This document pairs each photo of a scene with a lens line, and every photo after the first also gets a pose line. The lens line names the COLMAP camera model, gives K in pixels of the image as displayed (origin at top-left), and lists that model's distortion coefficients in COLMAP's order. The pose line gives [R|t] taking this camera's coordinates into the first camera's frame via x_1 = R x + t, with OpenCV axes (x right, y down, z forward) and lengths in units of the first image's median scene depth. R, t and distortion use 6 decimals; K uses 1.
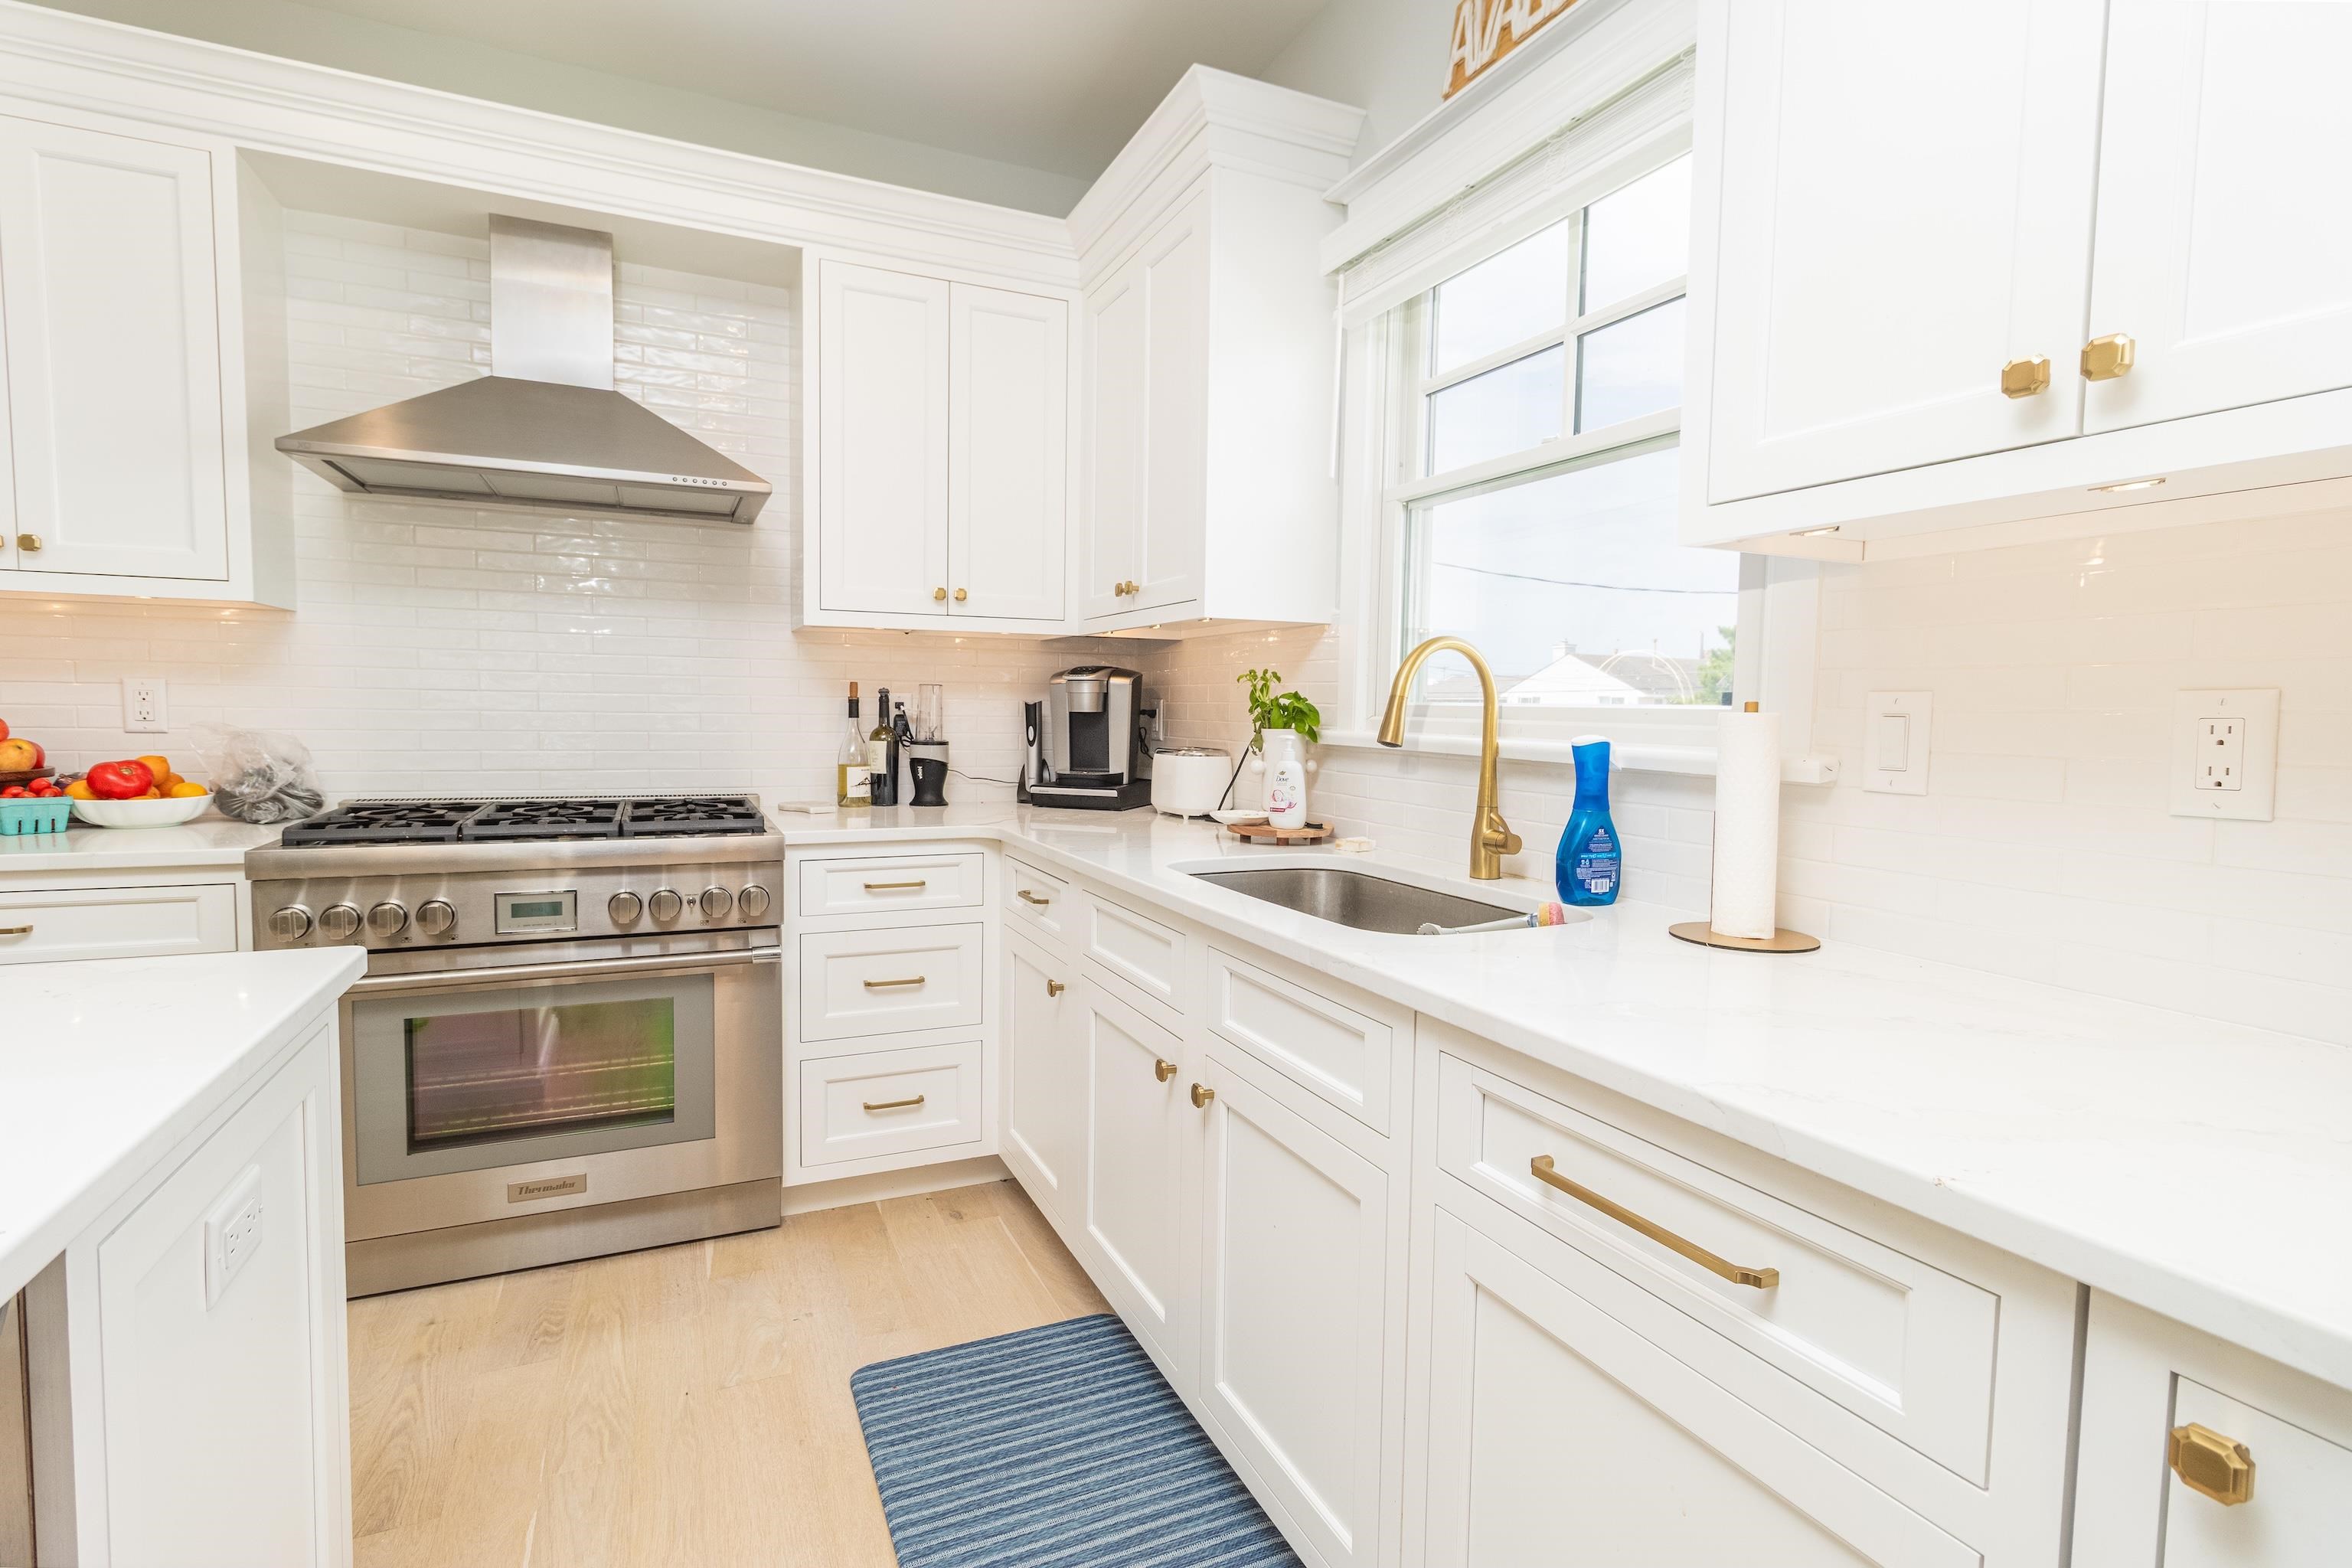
lens RADIAL K [[1093.0, 0, 1144.3], [0, 1093.0, 777.0], [0, 0, 1]] dist [0.006876, 0.000928]
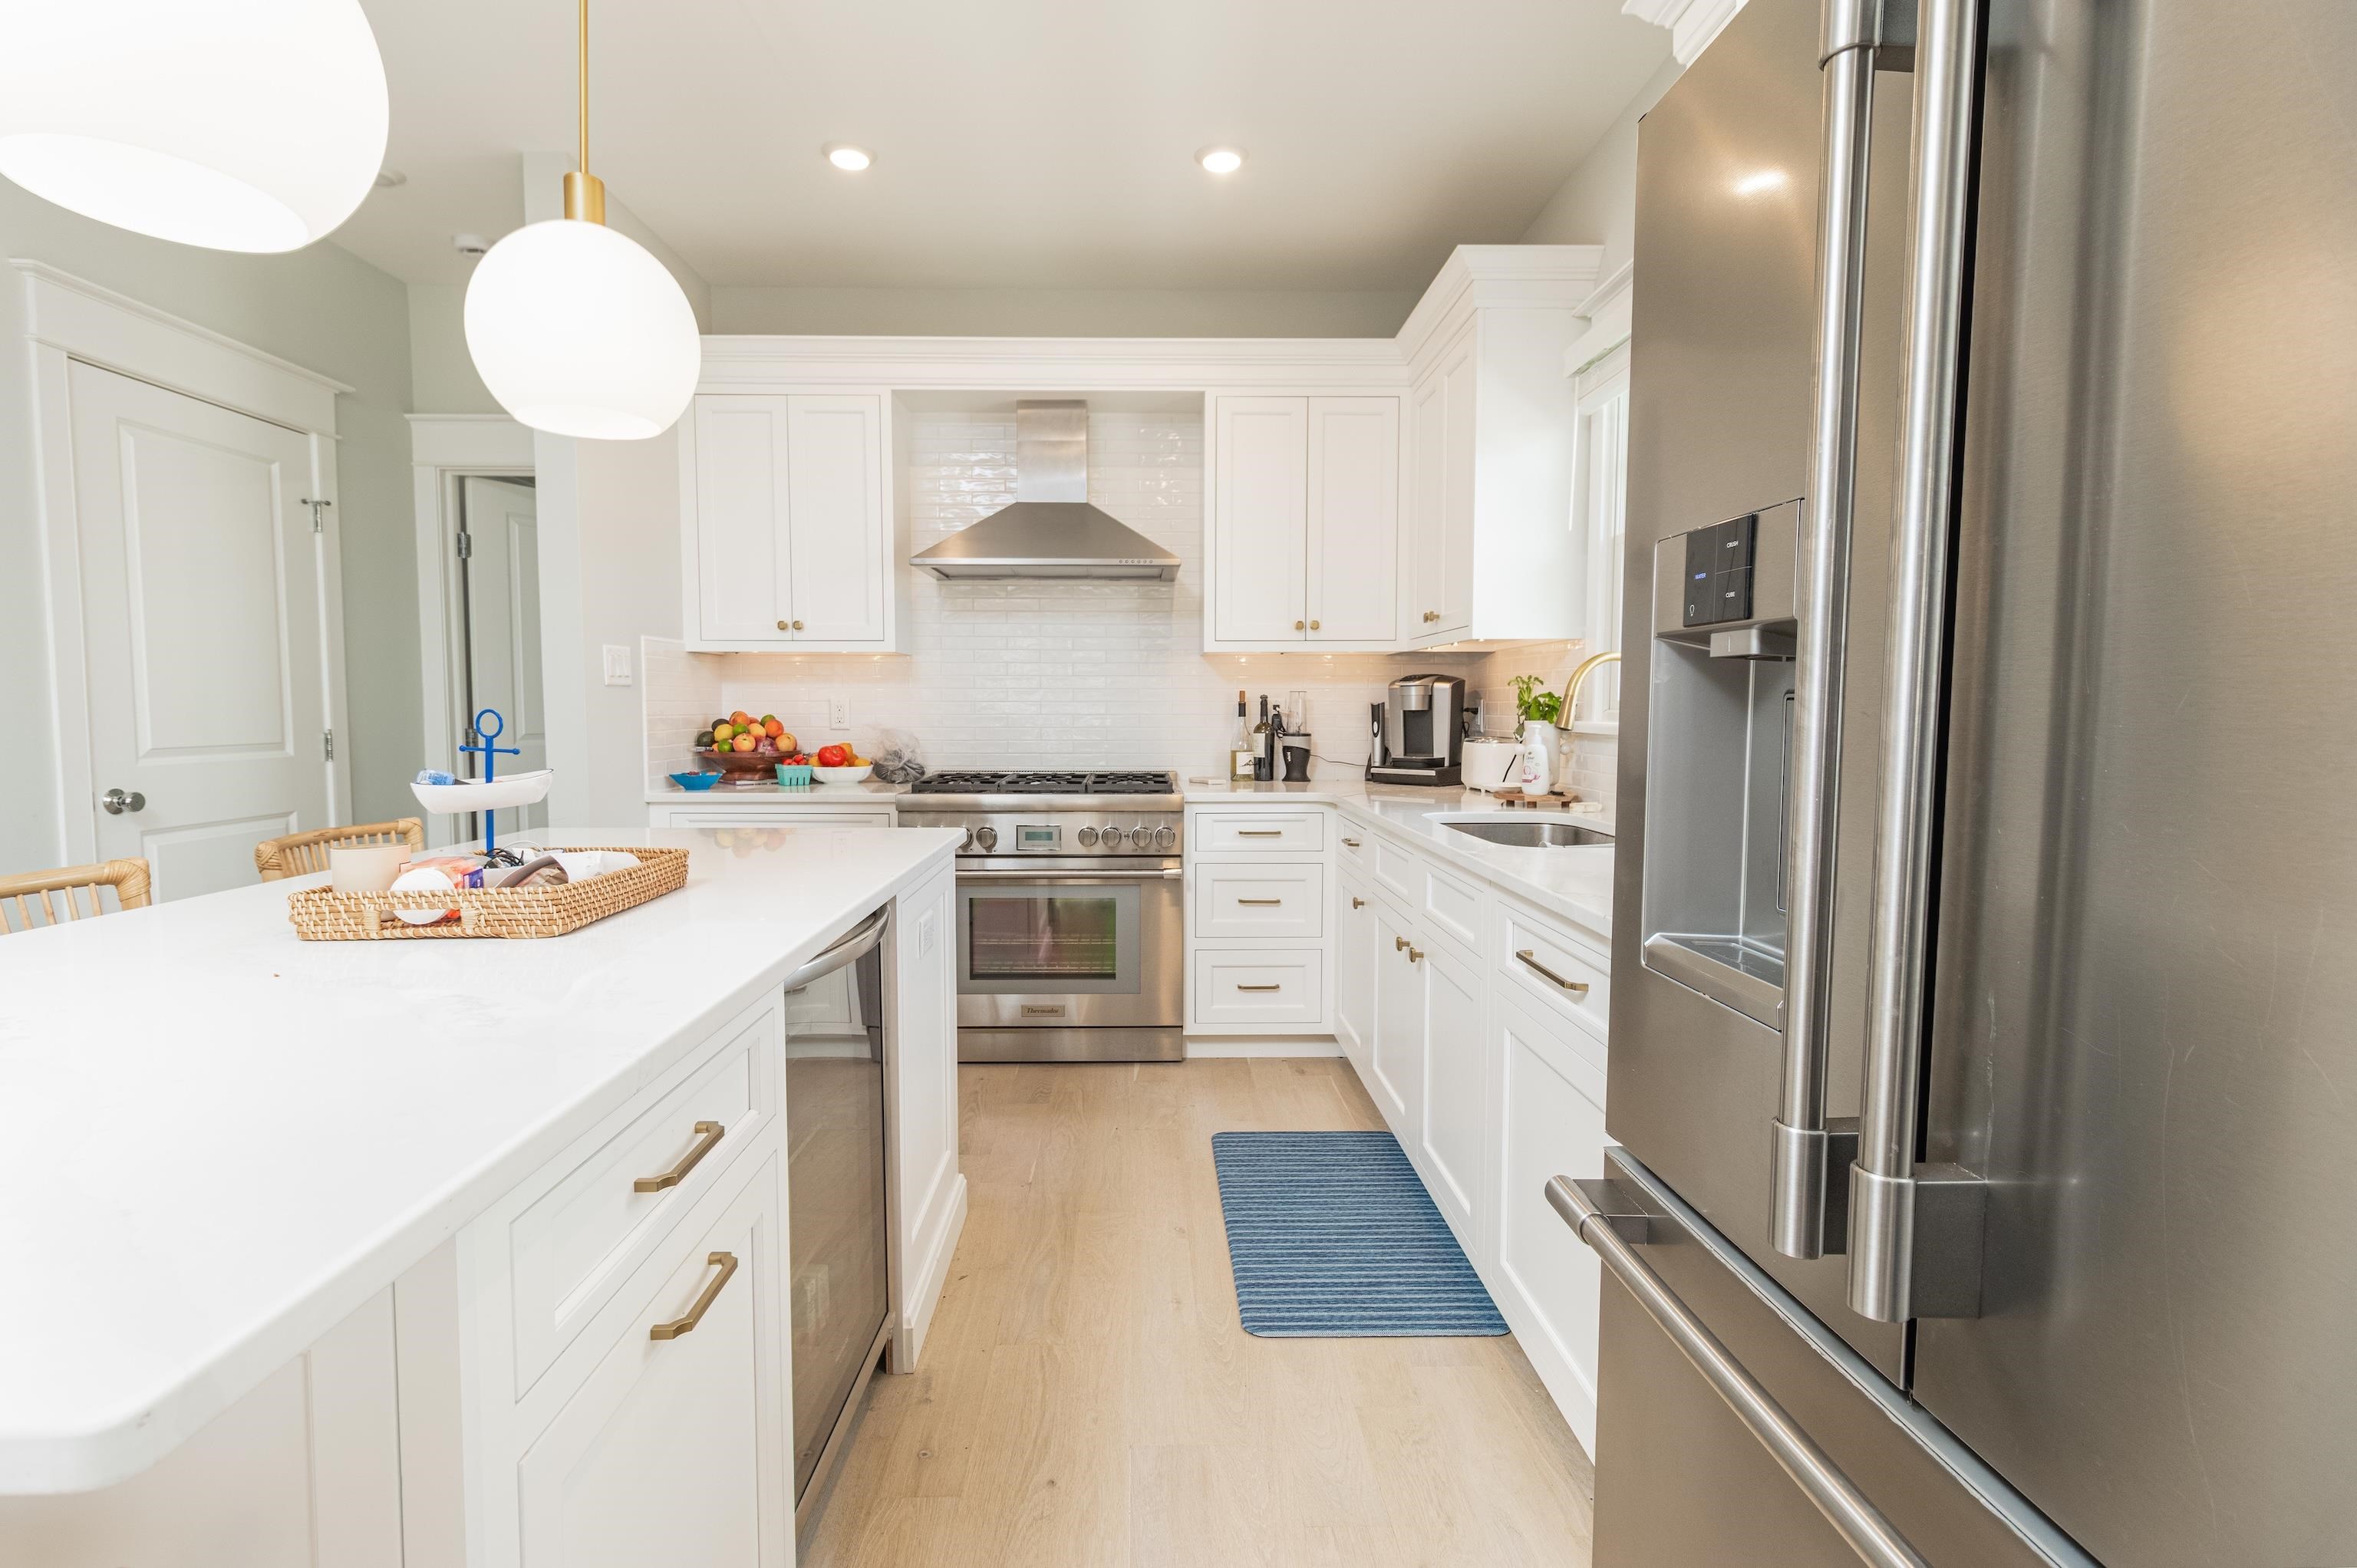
lens RADIAL K [[1095.3, 0, 1168.3], [0, 1095.3, 777.0], [0, 0, 1]] dist [0.006876, 0.000928]
pose [[0.924821, 0.008572, -0.380305, 0.210048], [-0.009444, 0.999955, -0.000426, 0.028250], [0.380284, 0.003985, 0.924861, -0.375785]]
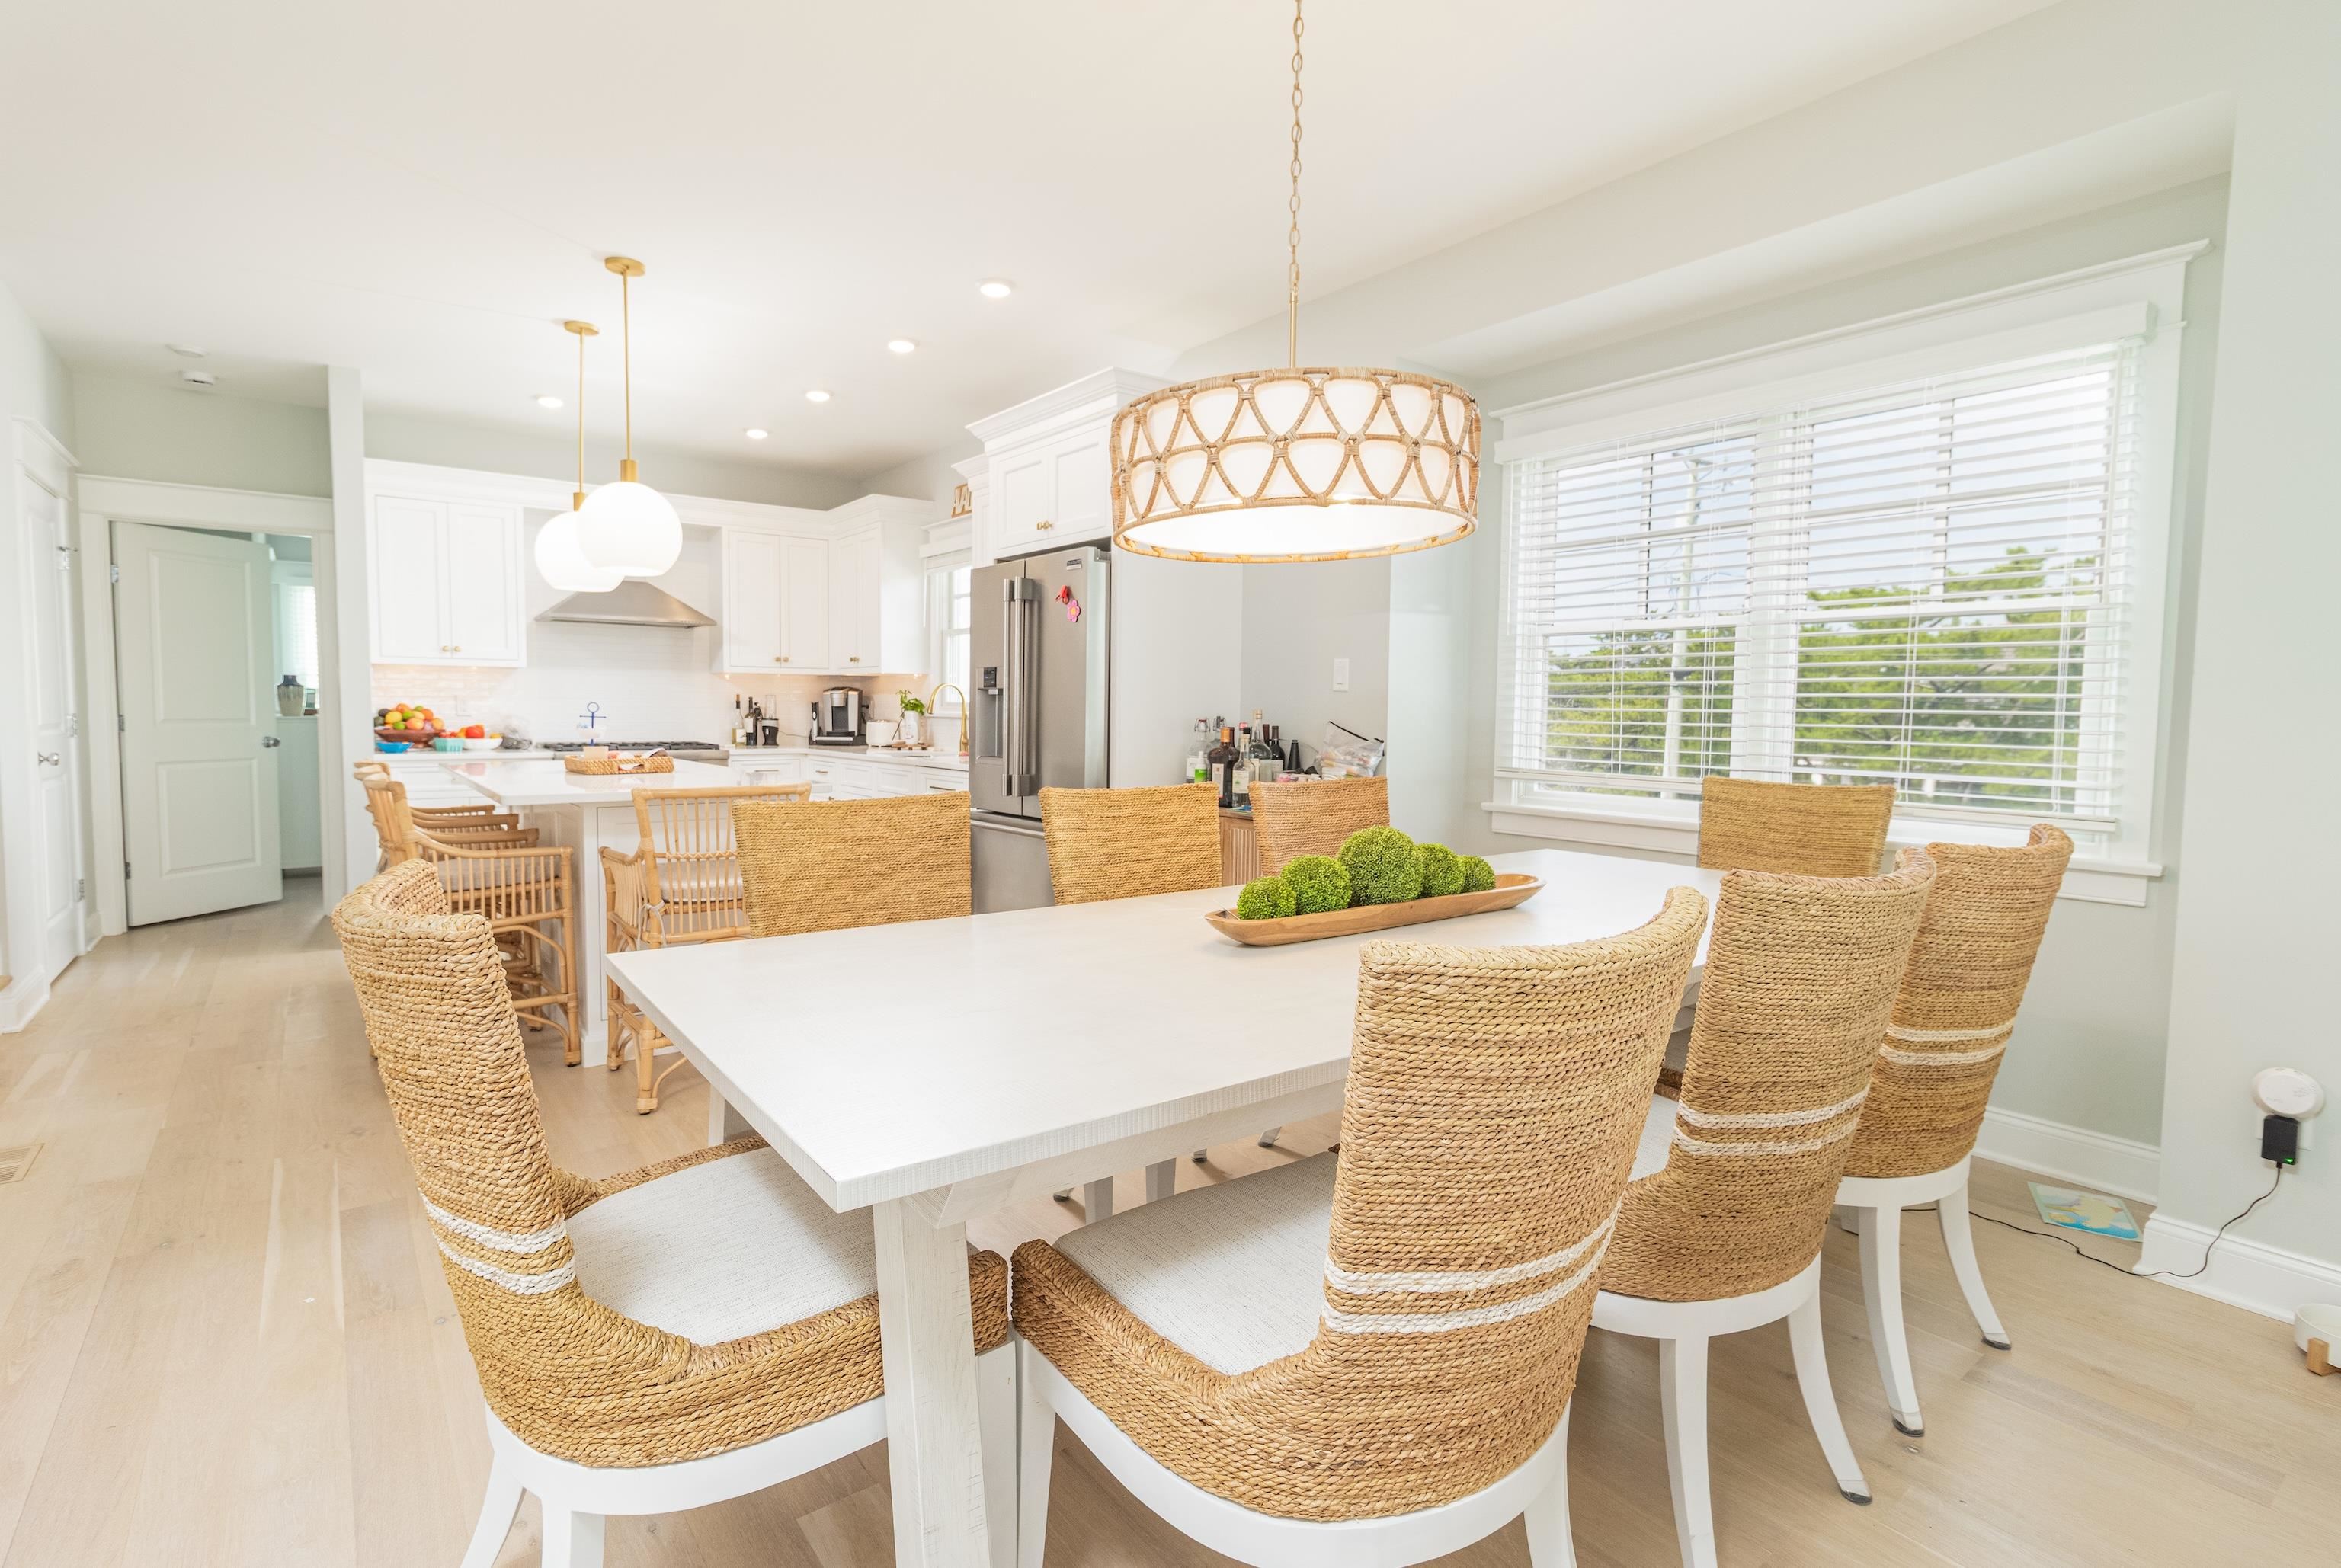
lens RADIAL K [[1087.8, 0, 1156.5], [0, 1087.8, 765.5], [0, 0, 1]] dist [0.006876, 0.000928]
pose [[0.971286, -0.020532, 0.237027, 0.070064], [0.022346, 0.999738, -0.004966, 0.124472], [-0.236863, 0.010120, 0.971490, -1.872885]]
